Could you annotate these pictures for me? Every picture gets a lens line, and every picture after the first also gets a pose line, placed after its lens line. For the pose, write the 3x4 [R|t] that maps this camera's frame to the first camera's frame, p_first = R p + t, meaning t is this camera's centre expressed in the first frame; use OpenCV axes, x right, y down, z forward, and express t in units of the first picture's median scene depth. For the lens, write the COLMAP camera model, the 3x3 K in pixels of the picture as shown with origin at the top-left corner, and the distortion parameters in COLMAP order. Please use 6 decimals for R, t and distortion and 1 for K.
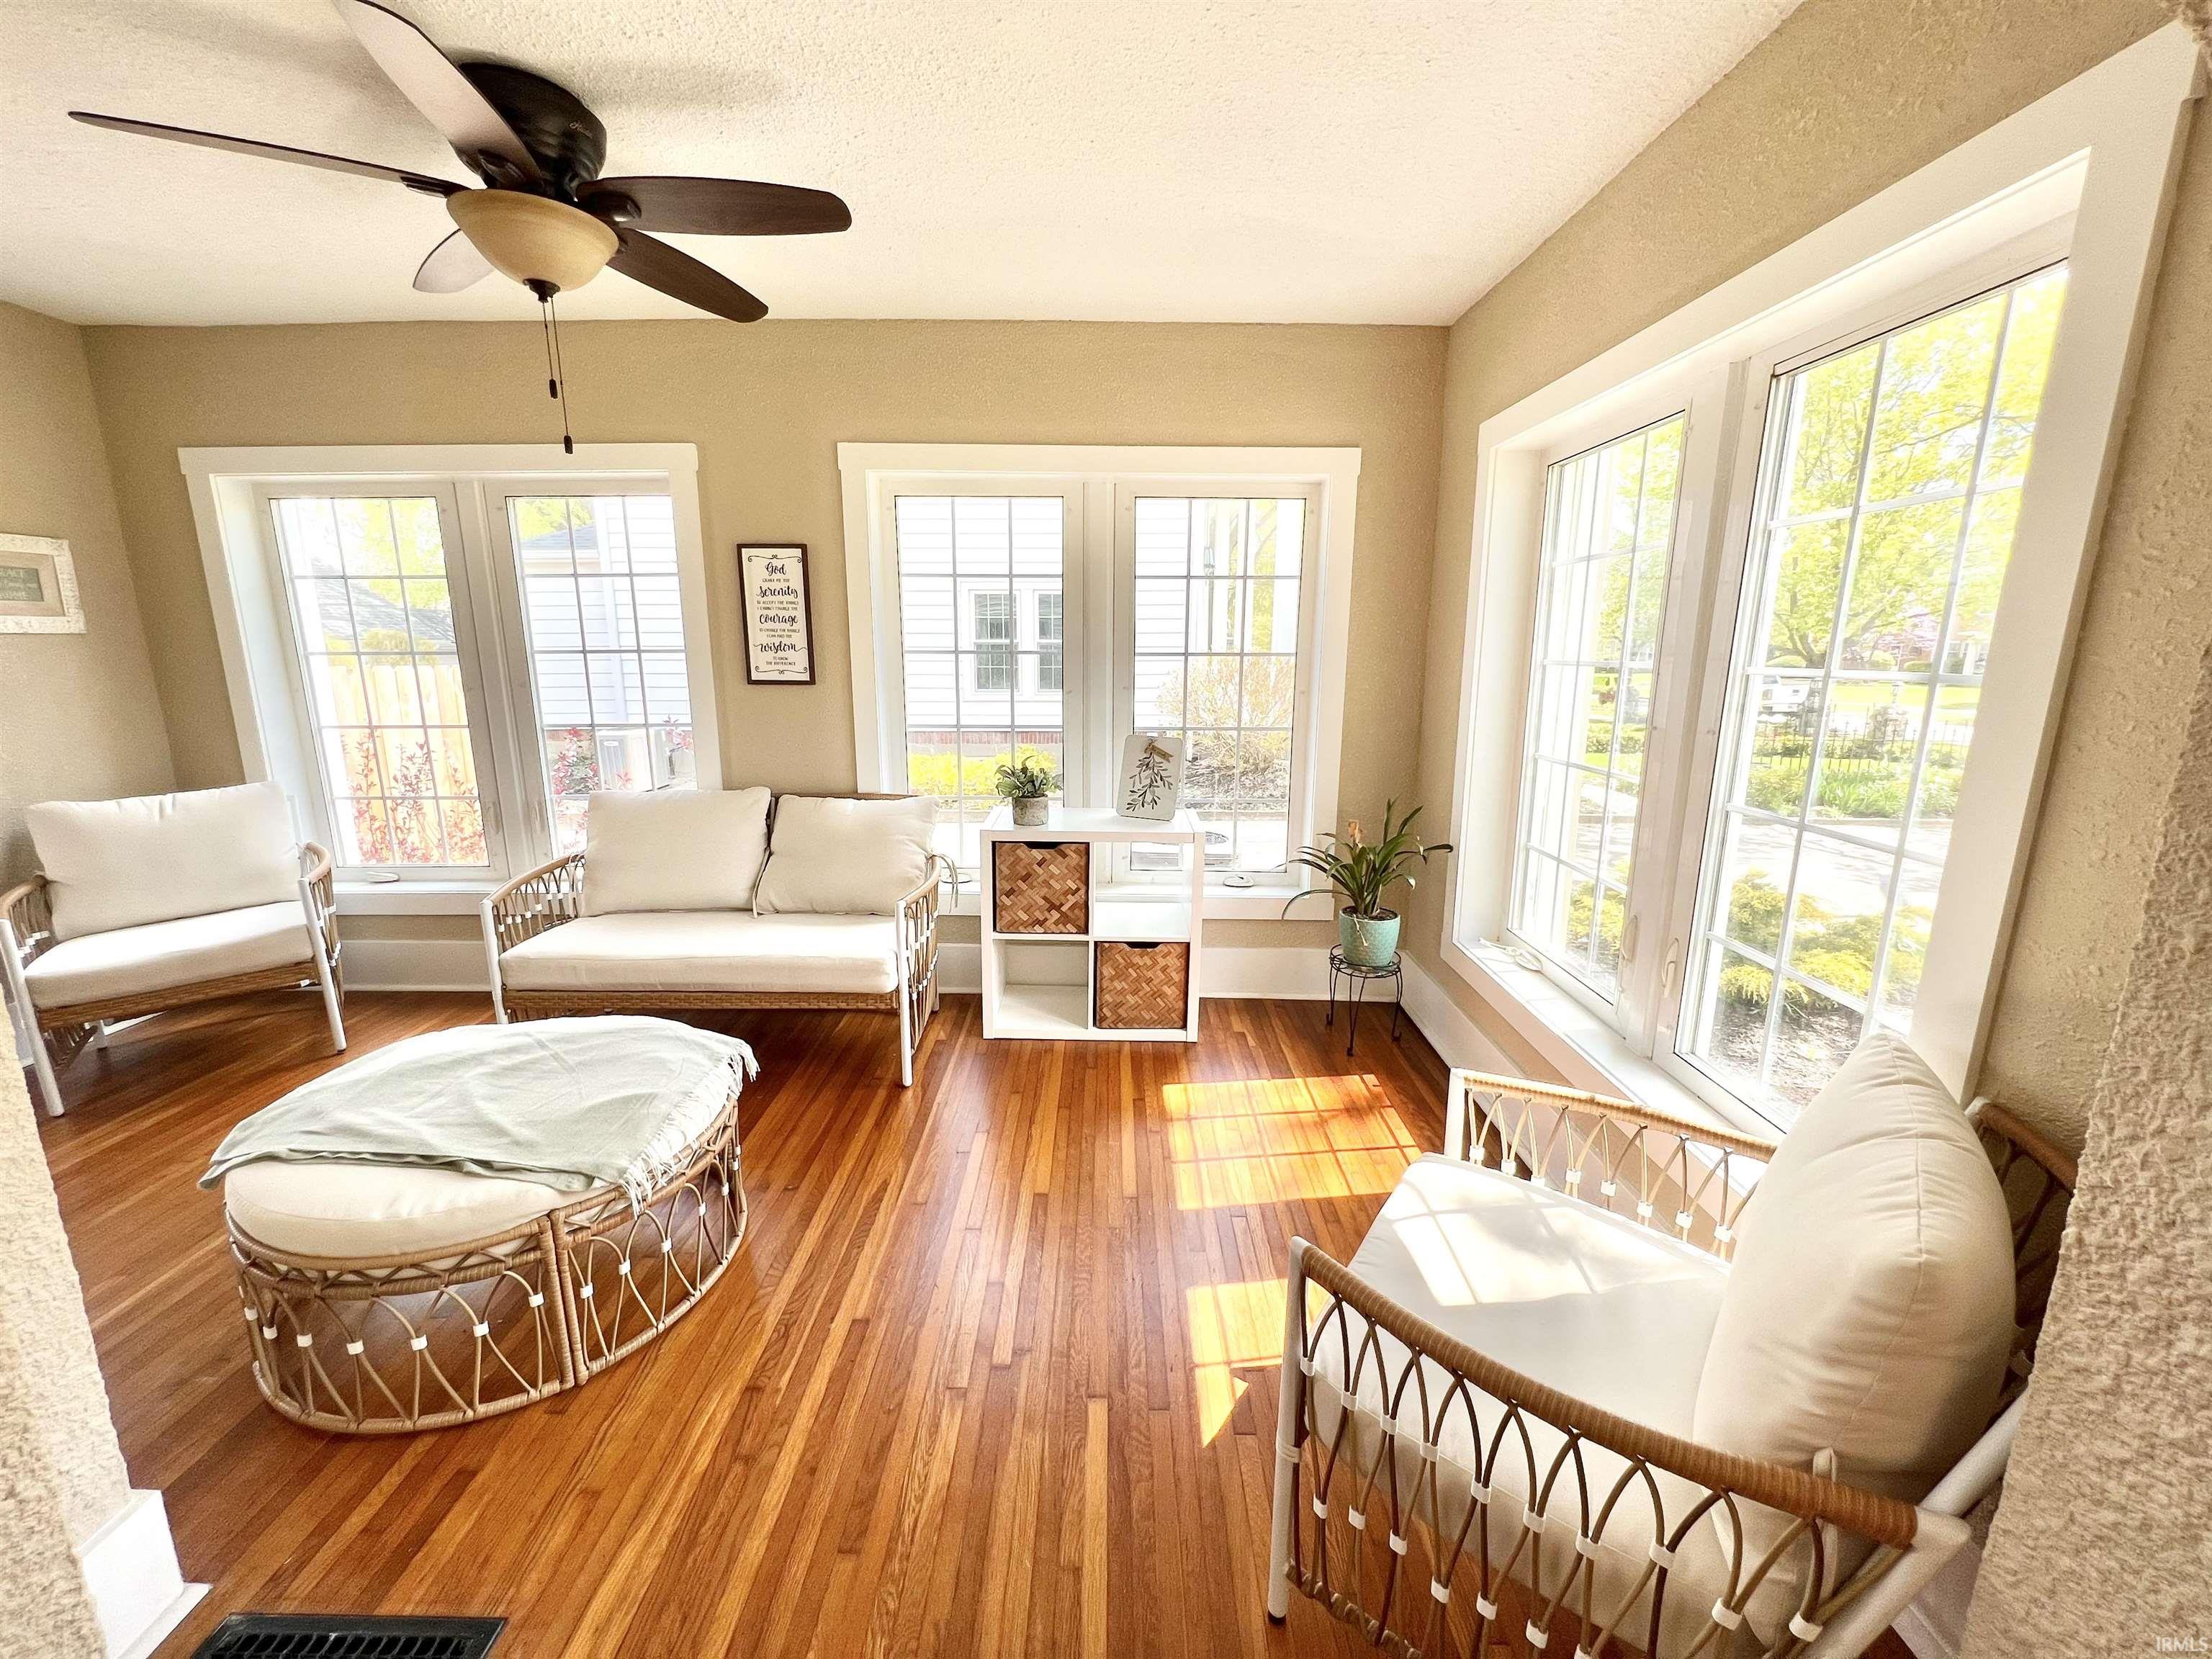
lens RADIAL K [[879.5, 0, 1095.6], [0, 879.5, 824.5], [0, 0, 1]] dist [-0.002299, 0.000804]
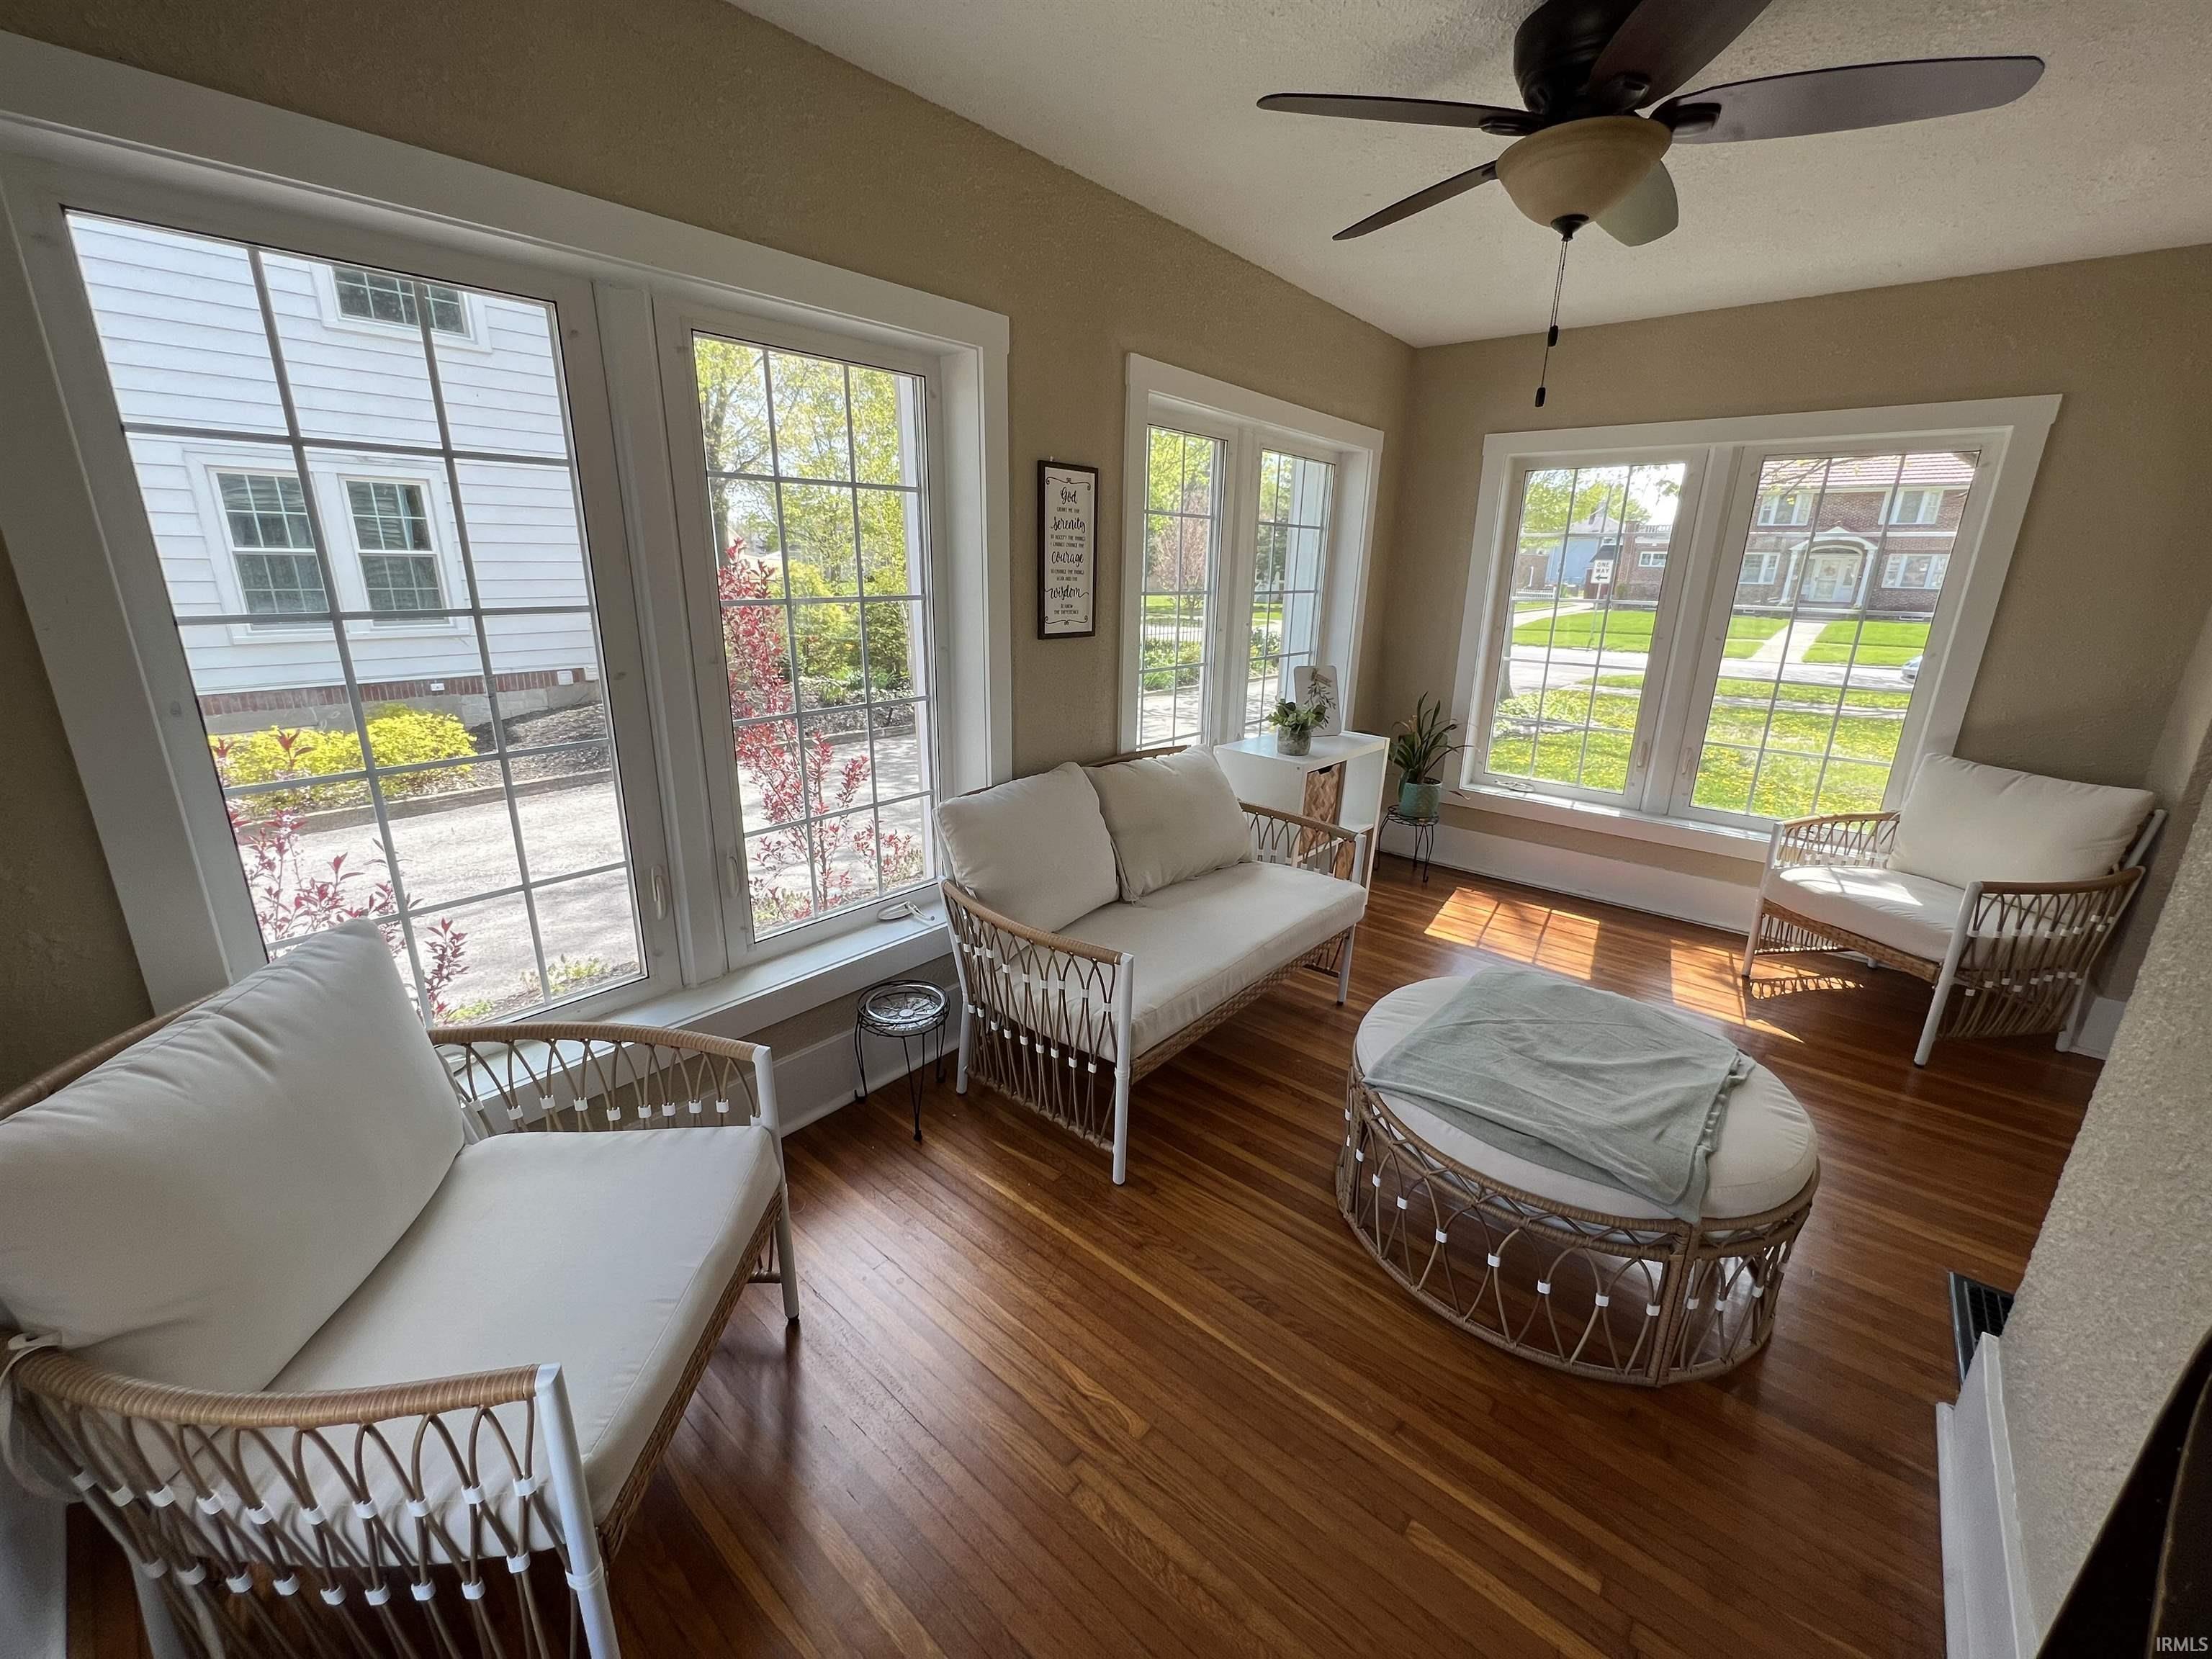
lens RADIAL K [[879.5, 0, 1096.8], [0, 879.5, 827.0], [0, 0, 1]] dist [-0.002299, 0.000804]
pose [[0.648778, -0.207859, 0.732040, -1.067762], [0.134225, 0.978147, 0.158782, -0.120206], [-0.749047, -0.004756, 0.662500, 0.455319]]
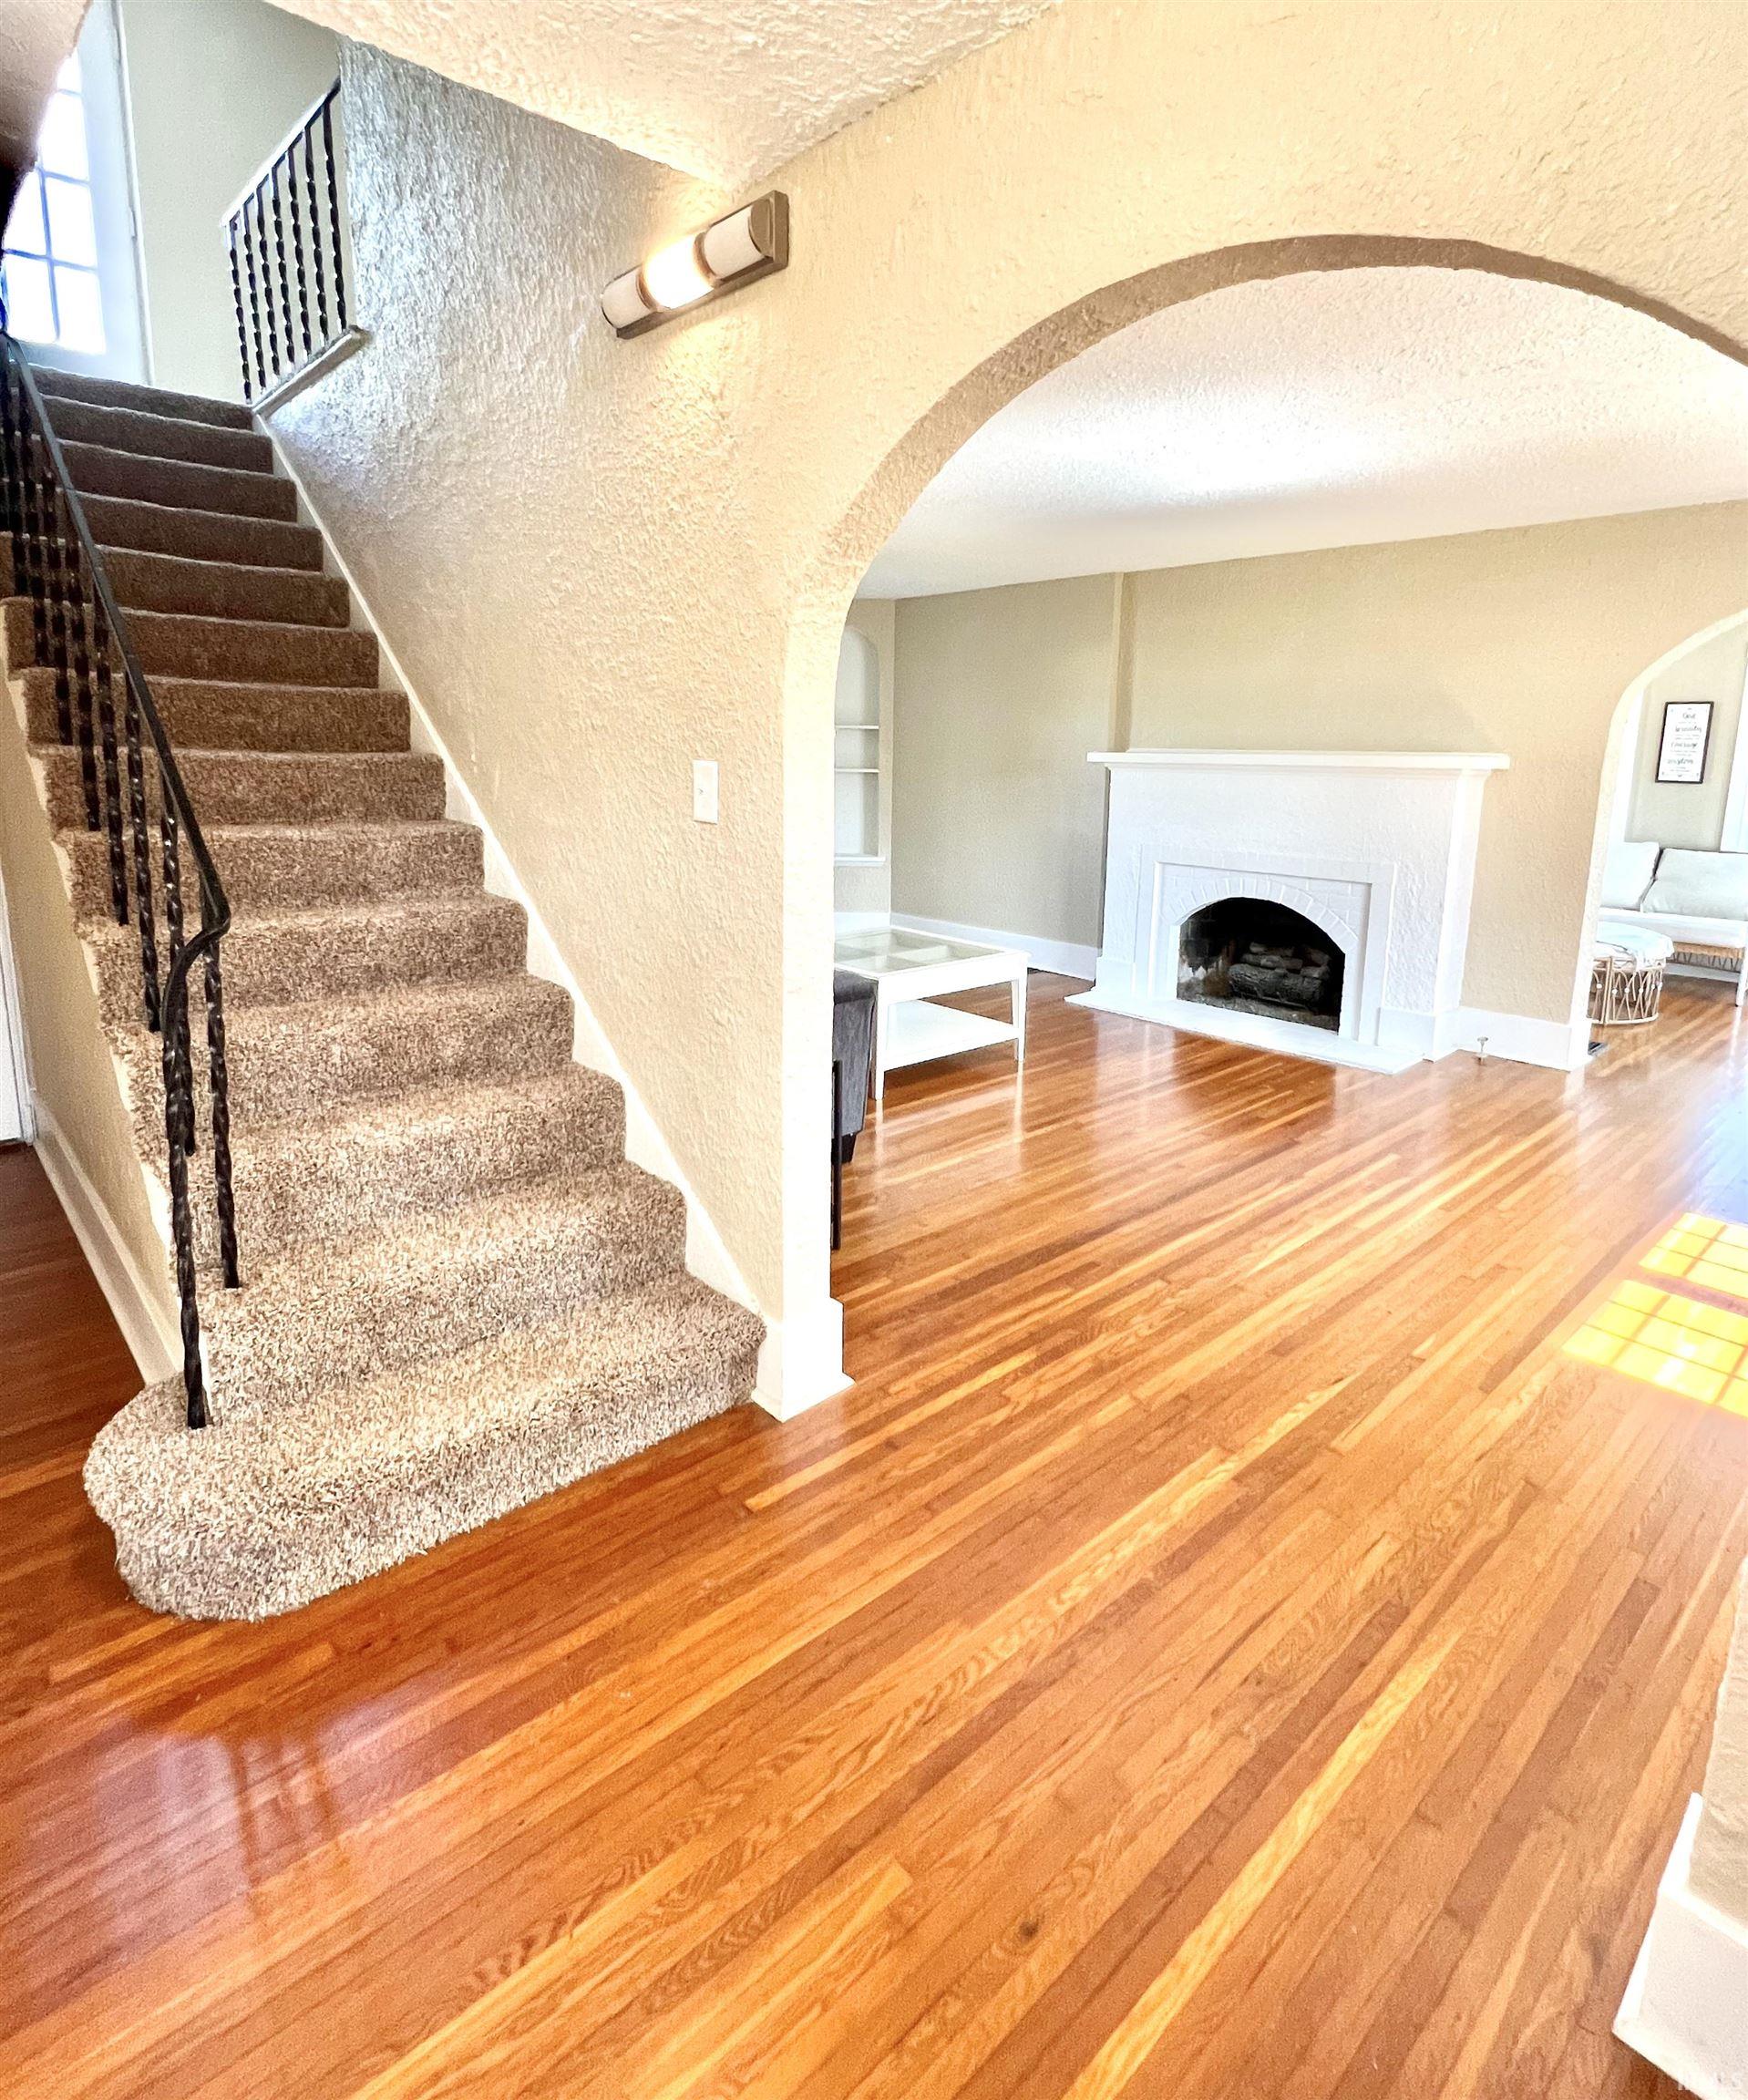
lens RADIAL K [[1113.1, 0, 883.0], [0, 1113.1, 944.0], [0, 0, 1]] dist [0.002455, -0.000395]
pose [[0.690295, 0.136003, -0.710631, 0.163511], [-0.158664, 0.986722, 0.034719, 0.337618], [0.705917, 0.088785, 0.702708, -1.675908]]
